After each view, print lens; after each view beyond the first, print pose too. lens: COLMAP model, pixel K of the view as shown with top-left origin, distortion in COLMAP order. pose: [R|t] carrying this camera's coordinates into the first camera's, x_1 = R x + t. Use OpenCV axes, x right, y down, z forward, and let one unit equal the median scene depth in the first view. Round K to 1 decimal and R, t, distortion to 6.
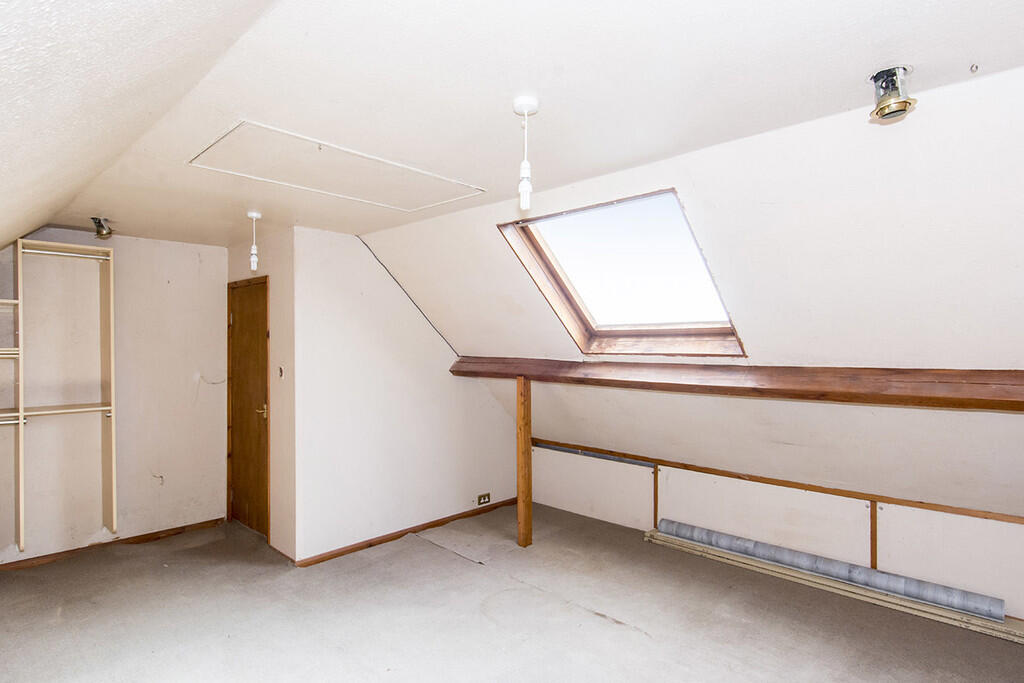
lens RADIAL K [[544.5, 0, 506.9], [0, 544.5, 341.4], [0, 0, 1]] dist [0.000711, -0.002723]
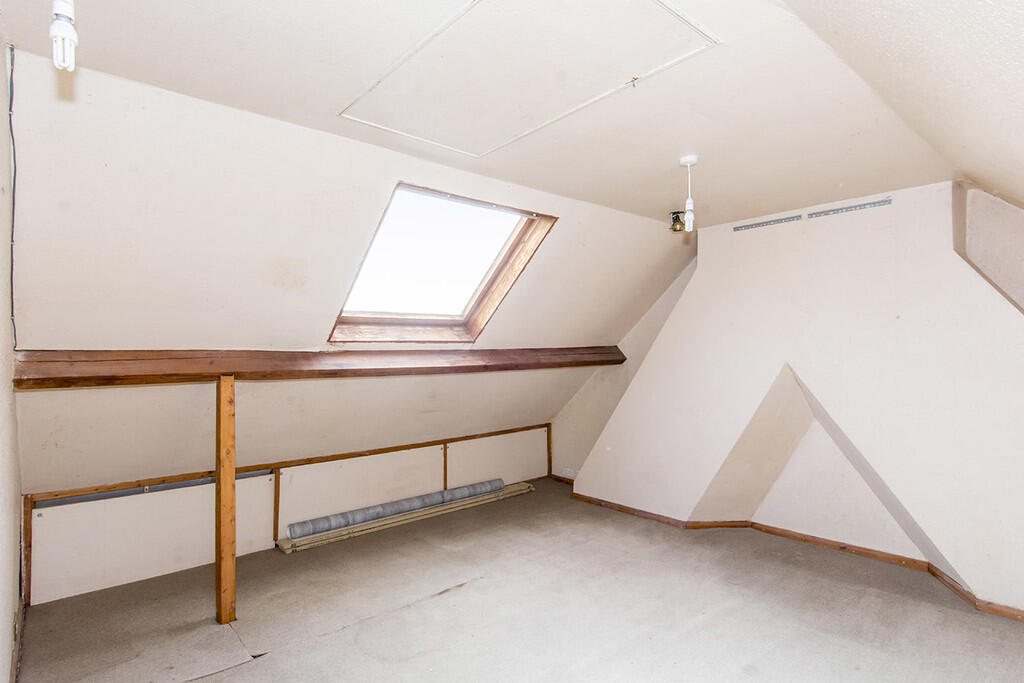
lens RADIAL K [[544.5, 0, 506.8], [0, 544.5, 344.3], [0, 0, 1]] dist [0.000711, -0.002723]
pose [[0.074921, 0.003830, 0.997182, -0.738055], [-0.000139, 0.999993, -0.003830, 0.031562], [-0.997189, 0.000148, 0.074921, 0.695650]]
